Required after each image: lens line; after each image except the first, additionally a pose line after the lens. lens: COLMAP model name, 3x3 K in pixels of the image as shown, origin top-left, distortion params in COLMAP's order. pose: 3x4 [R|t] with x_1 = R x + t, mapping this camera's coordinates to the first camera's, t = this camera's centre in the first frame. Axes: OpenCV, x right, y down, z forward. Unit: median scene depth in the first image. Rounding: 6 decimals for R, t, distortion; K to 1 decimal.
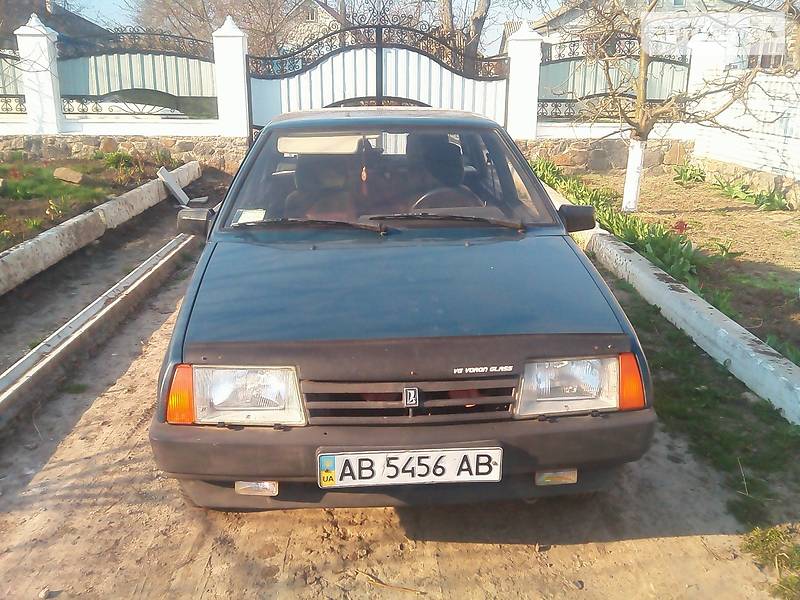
lens RADIAL K [[786.5, 0, 400.0], [0, 786.5, 300.0], [0, 0, 1]] dist [0.015746, 0.000968]
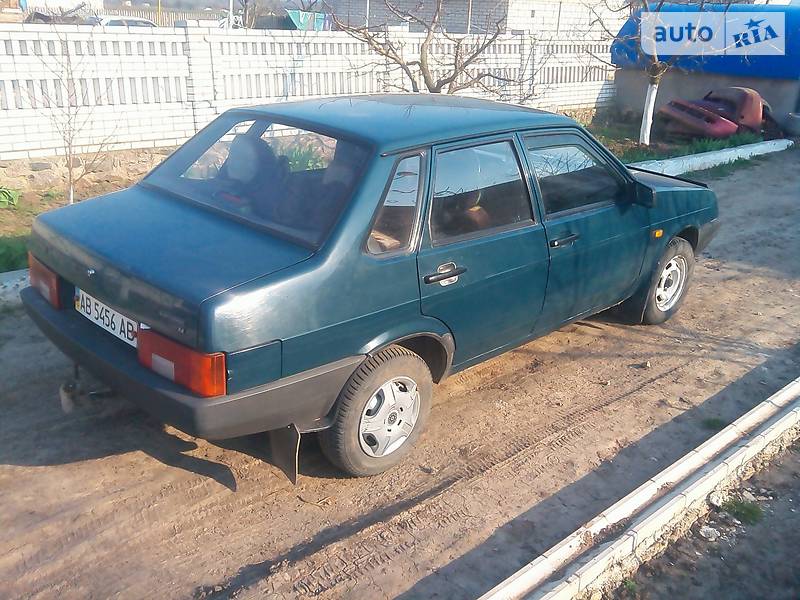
lens RADIAL K [[786.5, 0, 400.0], [0, 786.5, 300.0], [0, 0, 1]] dist [0.015746, 0.000968]
pose [[-0.666600, -0.289036, 0.687097, -0.878218], [0.168852, 0.839254, 0.516858, -0.641763], [-0.726039, 0.460555, -0.510642, 1.939518]]
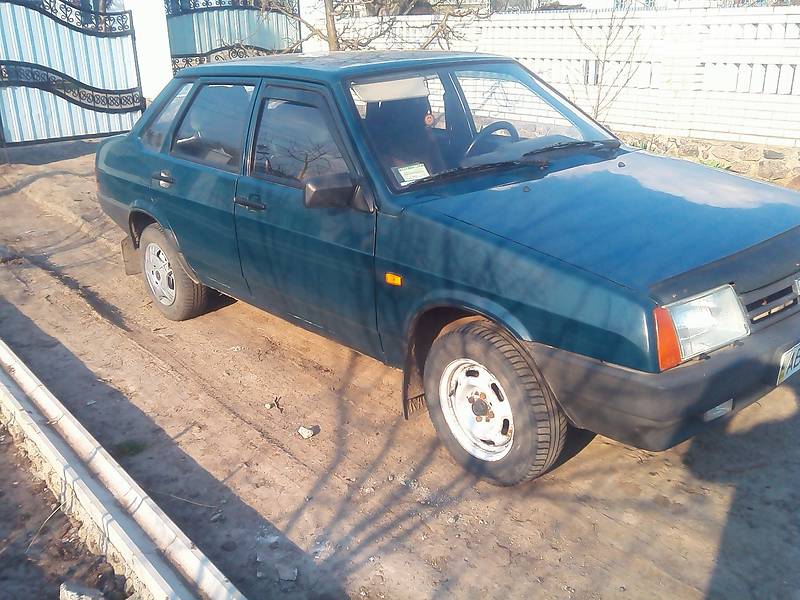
lens RADIAL K [[786.5, 0, 400.0], [0, 786.5, 300.0], [0, 0, 1]] dist [0.015746, 0.000968]
pose [[0.786394, -0.232916, 0.572132, -0.698066], [0.205763, 0.972066, 0.112909, -0.065553], [-0.582448, 0.028932, 0.812353, 0.271551]]
